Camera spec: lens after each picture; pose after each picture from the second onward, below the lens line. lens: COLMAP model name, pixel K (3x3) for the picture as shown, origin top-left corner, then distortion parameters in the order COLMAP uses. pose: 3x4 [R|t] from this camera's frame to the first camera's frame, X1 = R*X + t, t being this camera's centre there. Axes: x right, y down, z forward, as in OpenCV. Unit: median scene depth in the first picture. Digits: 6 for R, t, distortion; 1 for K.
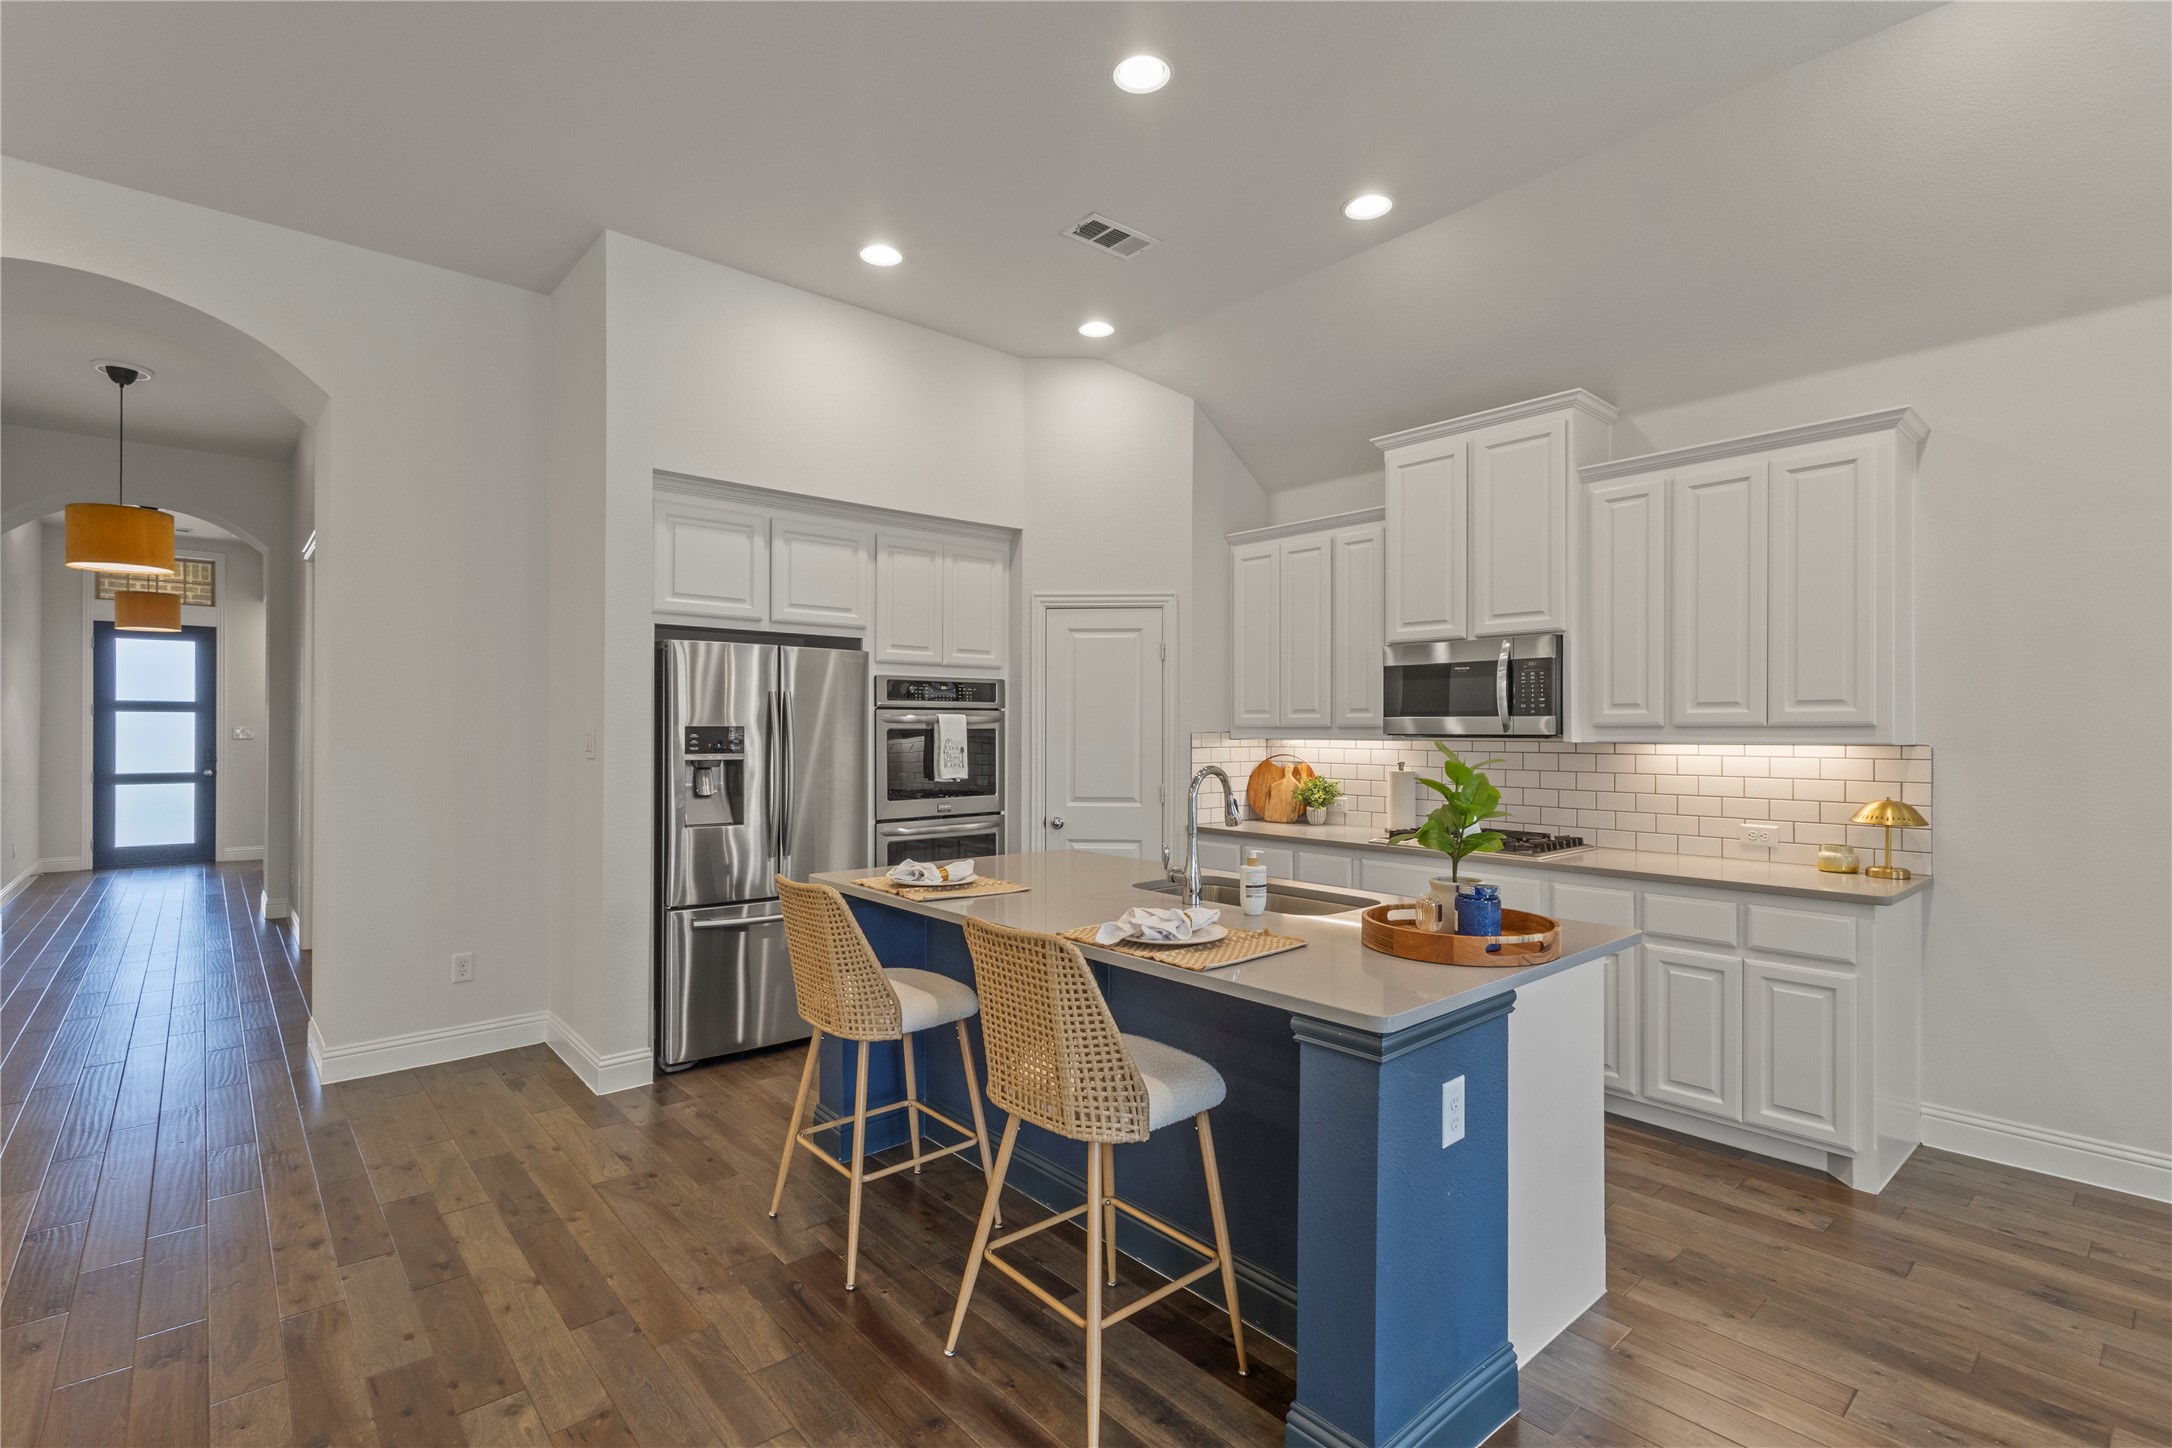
lens RADIAL K [[1005.7, 0, 1076.4], [0, 1005.7, 728.2], [0, 0, 1]] dist [-0.000690, 0.001045]
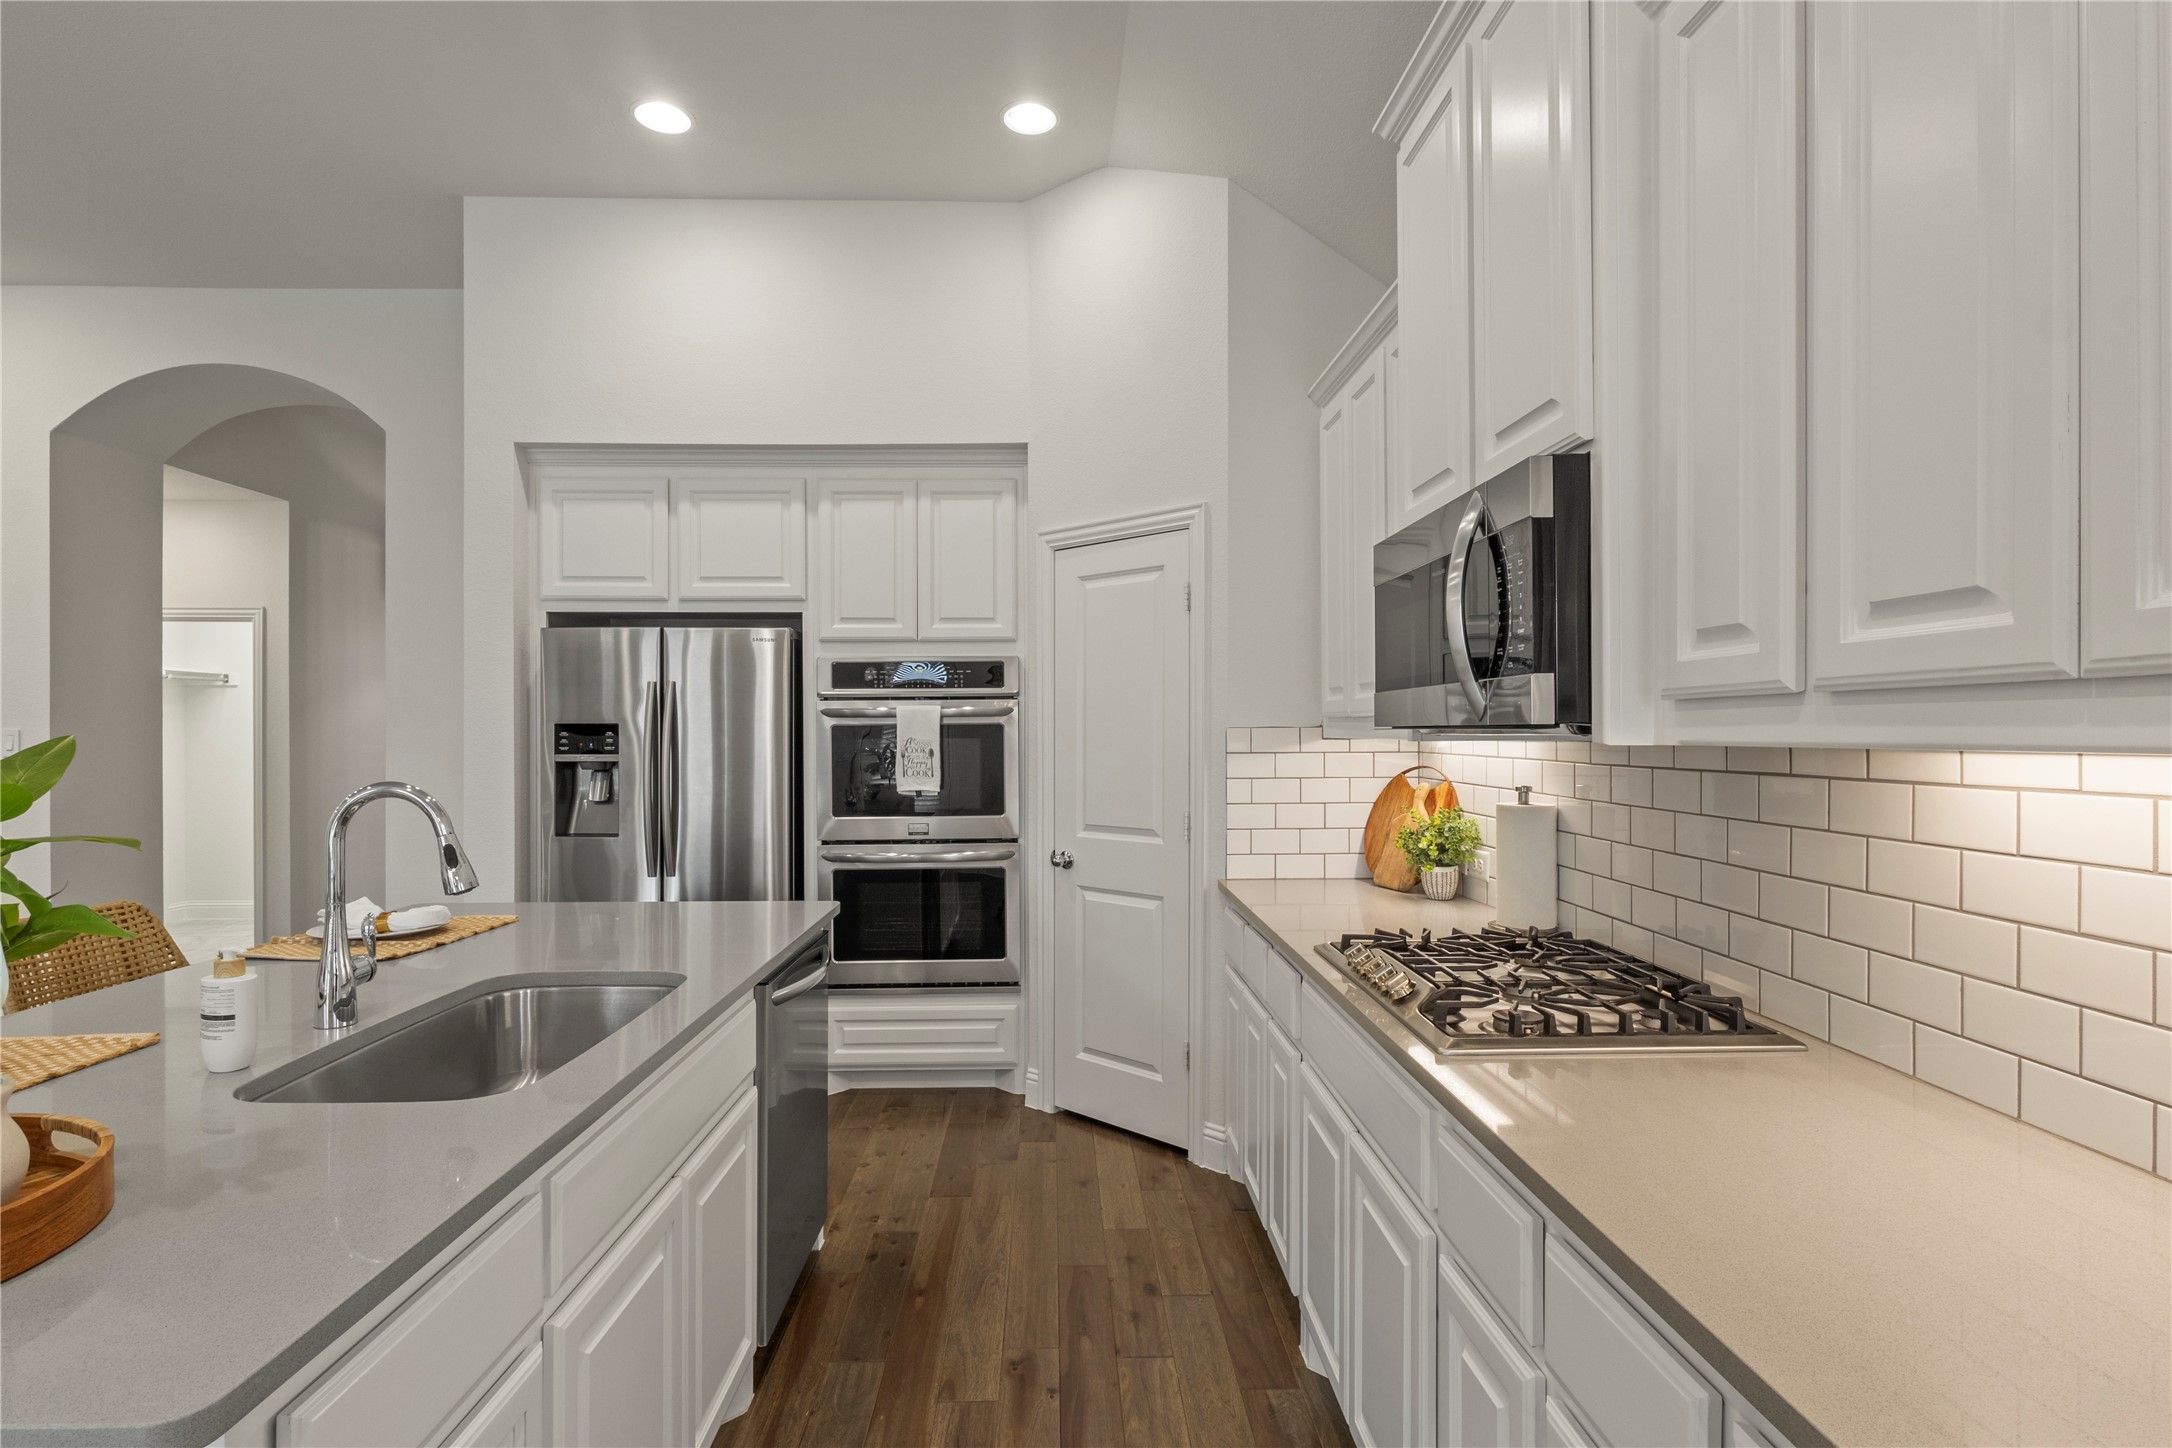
lens RADIAL K [[1059.6, 0, 1072.8], [0, 1059.6, 728.6], [0, 0, 1]] dist [-0.000414, 0.000506]
pose [[0.770080, -0.006280, -0.637916, 0.525368], [0.006385, 0.999977, -0.002137, 0.006935], [0.637915, -0.002428, 0.770103, 0.522253]]
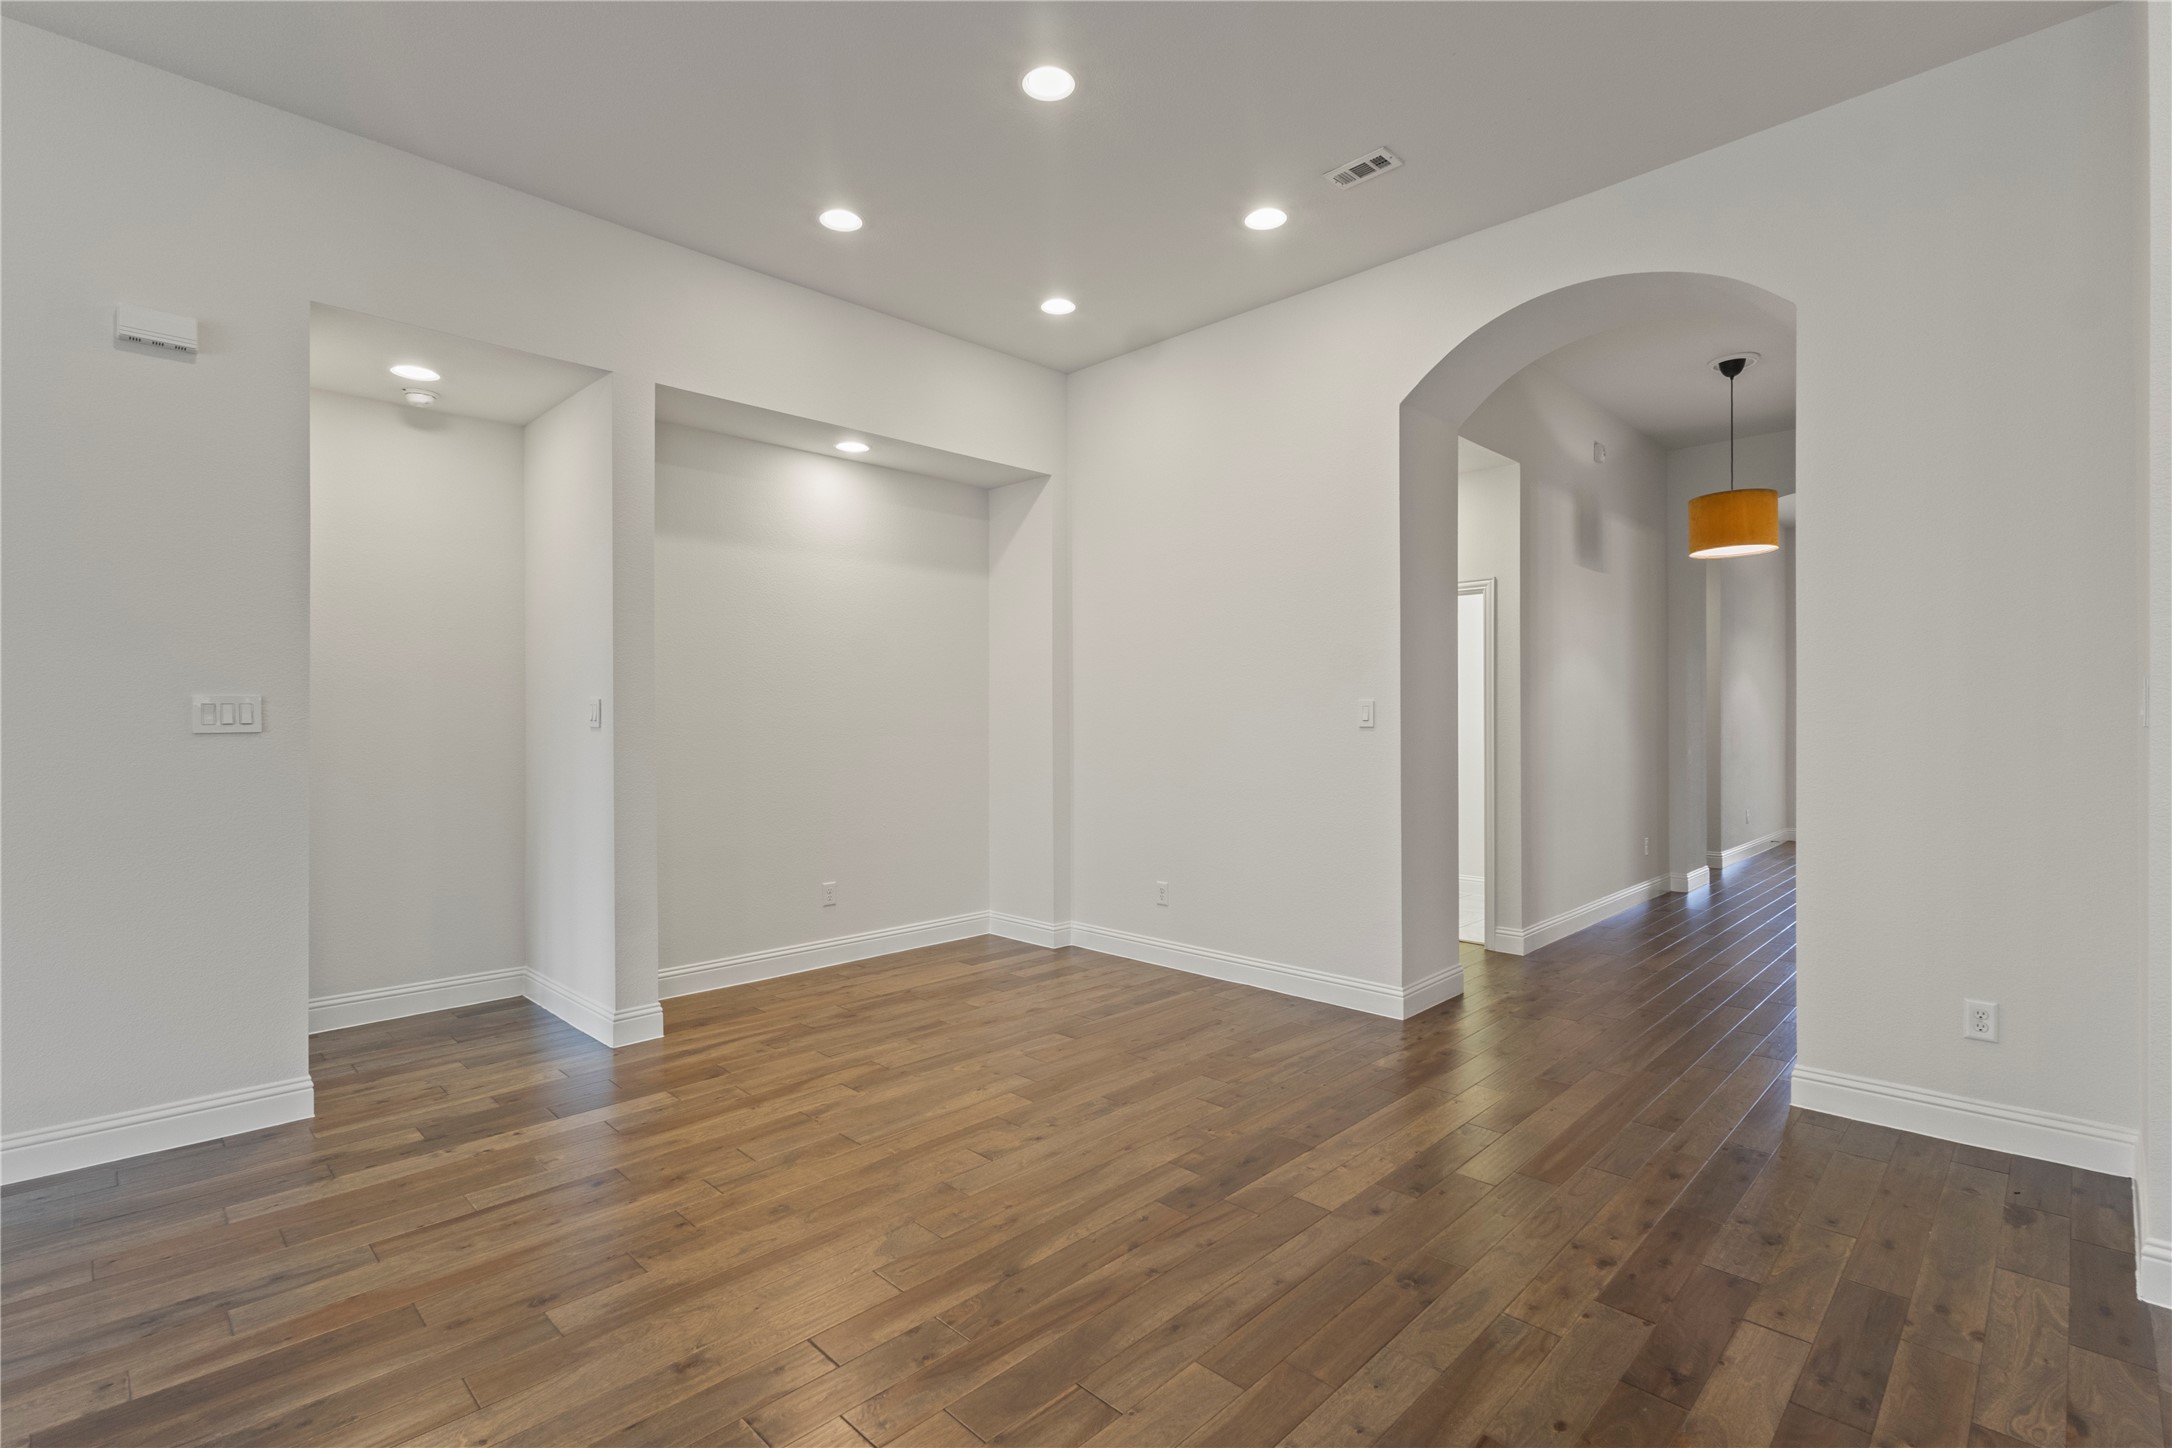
lens RADIAL K [[1005.7, 0, 1086.2], [0, 1005.7, 716.5], [0, 0, 1]] dist [-0.000690, 0.001045]
pose [[0.069872, -0.007008, -0.997531, 0.060051], [0.003376, 0.999971, -0.006788, 0.023022], [0.997550, -0.002893, 0.069894, 0.301103]]
